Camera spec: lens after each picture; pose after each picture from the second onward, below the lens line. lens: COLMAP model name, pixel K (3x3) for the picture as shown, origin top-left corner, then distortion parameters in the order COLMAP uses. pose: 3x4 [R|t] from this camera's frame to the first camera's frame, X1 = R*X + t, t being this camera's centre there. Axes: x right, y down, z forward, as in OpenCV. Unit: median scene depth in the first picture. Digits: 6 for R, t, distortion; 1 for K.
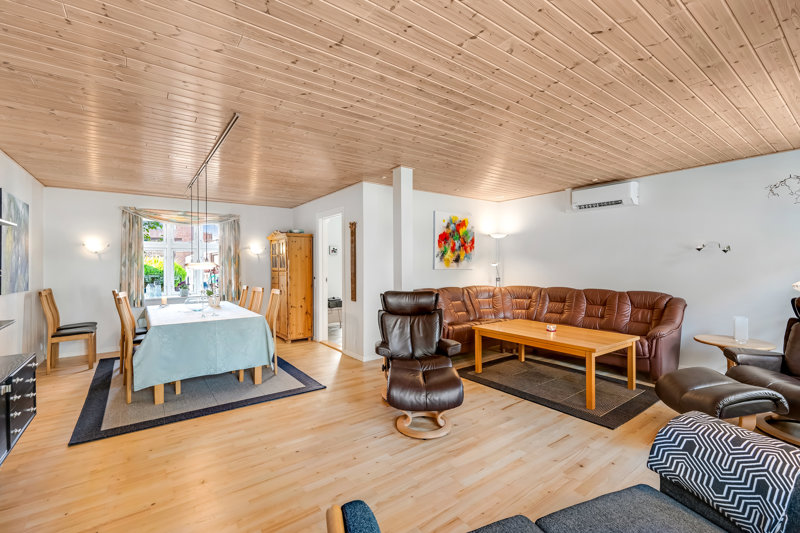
lens RADIAL K [[353.2, 0, 397.6], [0, 353.2, 265.1], [0, 0, 1]] dist [0.000366, 0.000147]
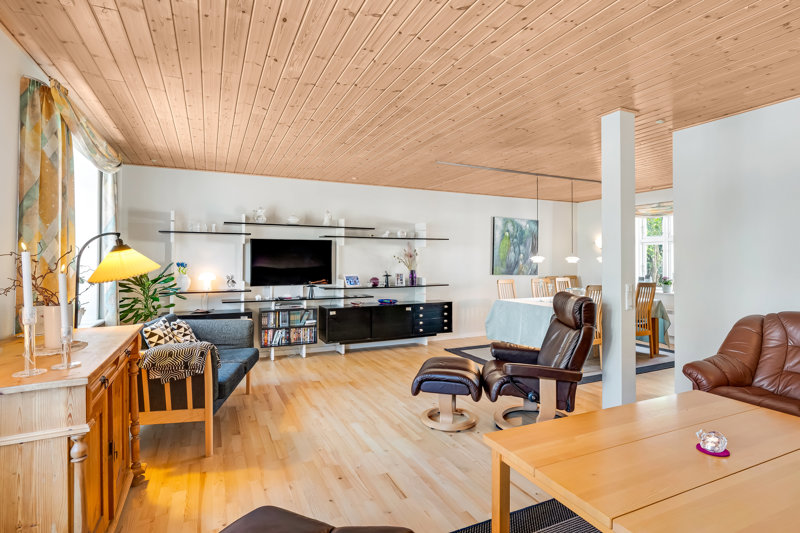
lens RADIAL K [[396.8, 0, 397.1], [0, 396.8, 262.6], [0, 0, 1]] dist [-0.001035, 0.000077]
pose [[-0.188783, 0.007382, -0.981991, 1.370297], [-0.005860, 0.999945, 0.008643, 0.001444], [0.982001, 0.007386, -0.188730, 1.219774]]
